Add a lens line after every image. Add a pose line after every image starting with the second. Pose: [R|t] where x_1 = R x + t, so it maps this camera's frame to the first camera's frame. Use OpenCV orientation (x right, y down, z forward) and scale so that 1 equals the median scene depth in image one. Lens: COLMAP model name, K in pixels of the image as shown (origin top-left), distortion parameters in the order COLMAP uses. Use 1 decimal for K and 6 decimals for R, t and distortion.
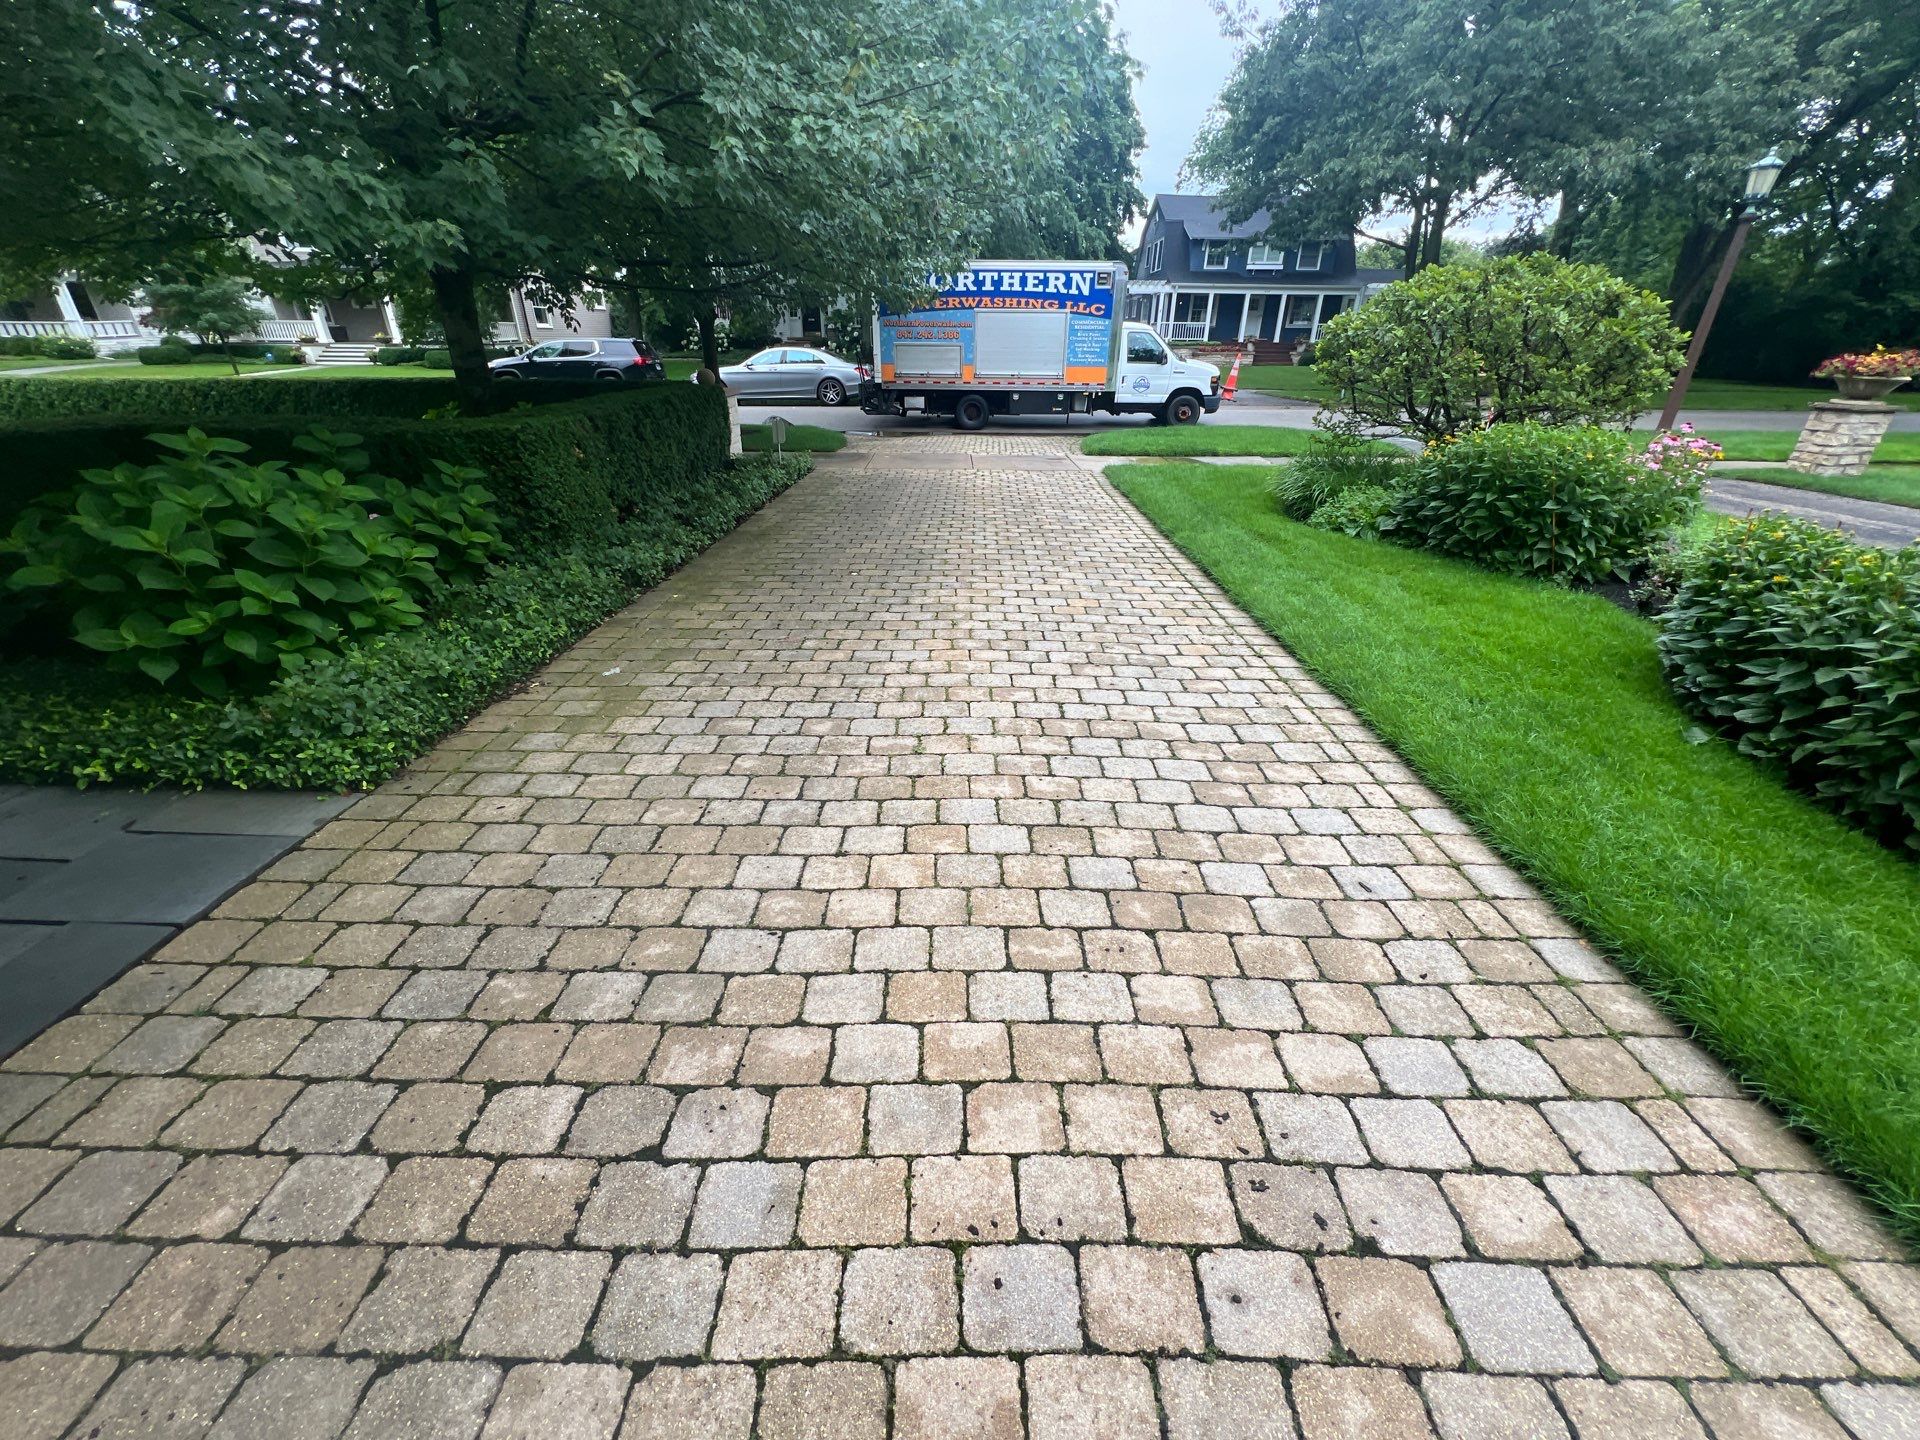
lens RADIAL K [[769.1, 0, 960.4], [0, 769.1, 722.6], [0, 0, 1]] dist [-0.000988, 0.000161]
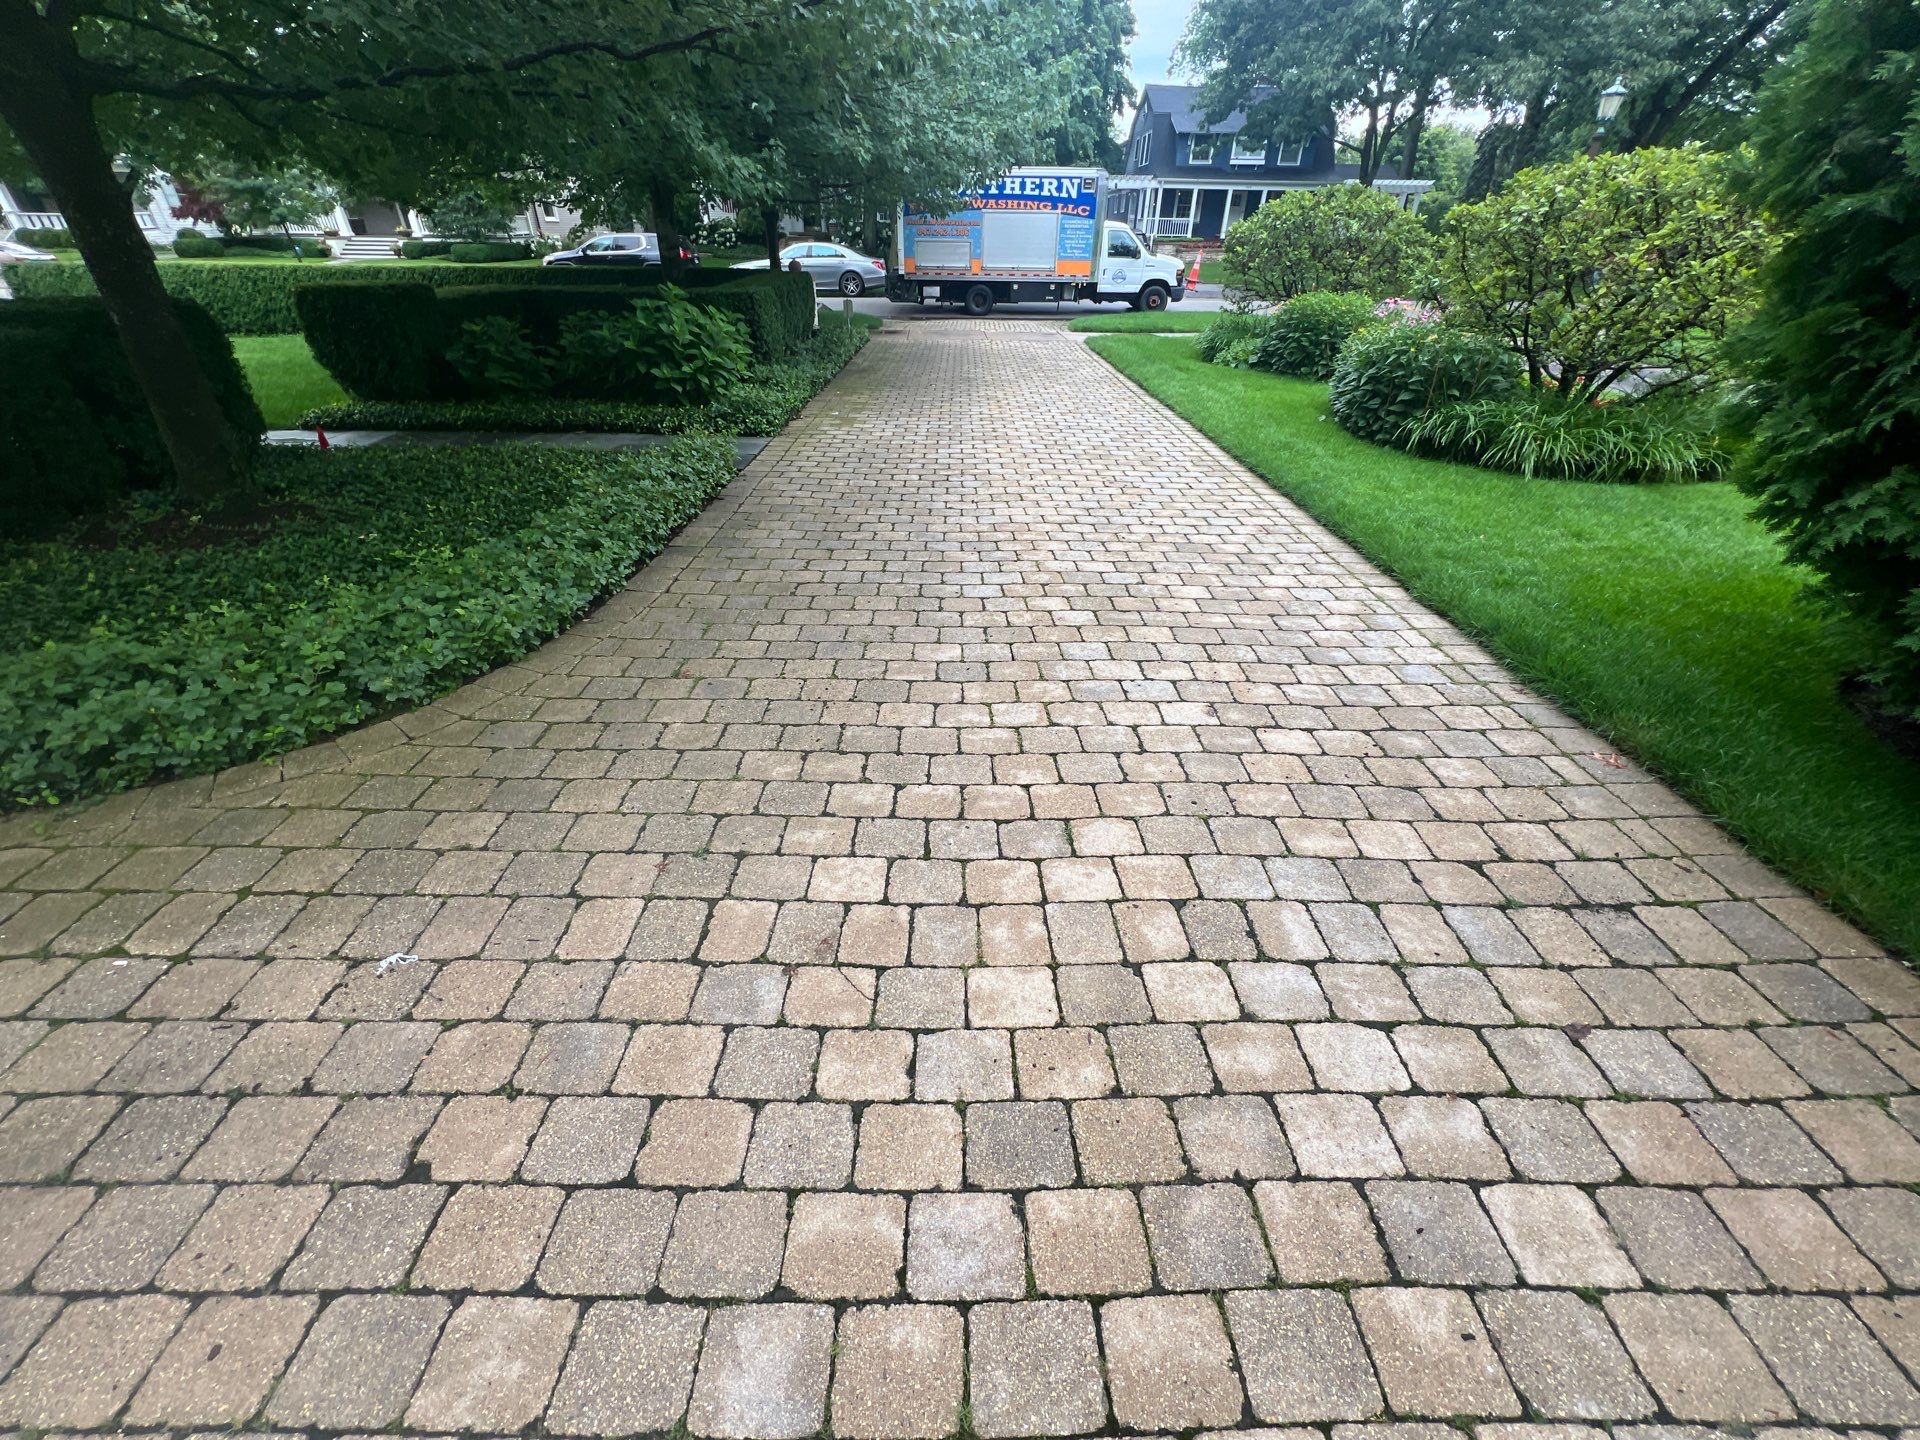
lens RADIAL K [[769.1, 0, 960.4], [0, 769.1, 722.6], [0, 0, 1]] dist [-0.000988, 0.000161]
pose [[0.999830, -0.007045, 0.017046, -0.039695], [0.005232, 0.994550, 0.104125, 0.130329], [-0.017687, -0.104018, 0.994418, -0.269437]]
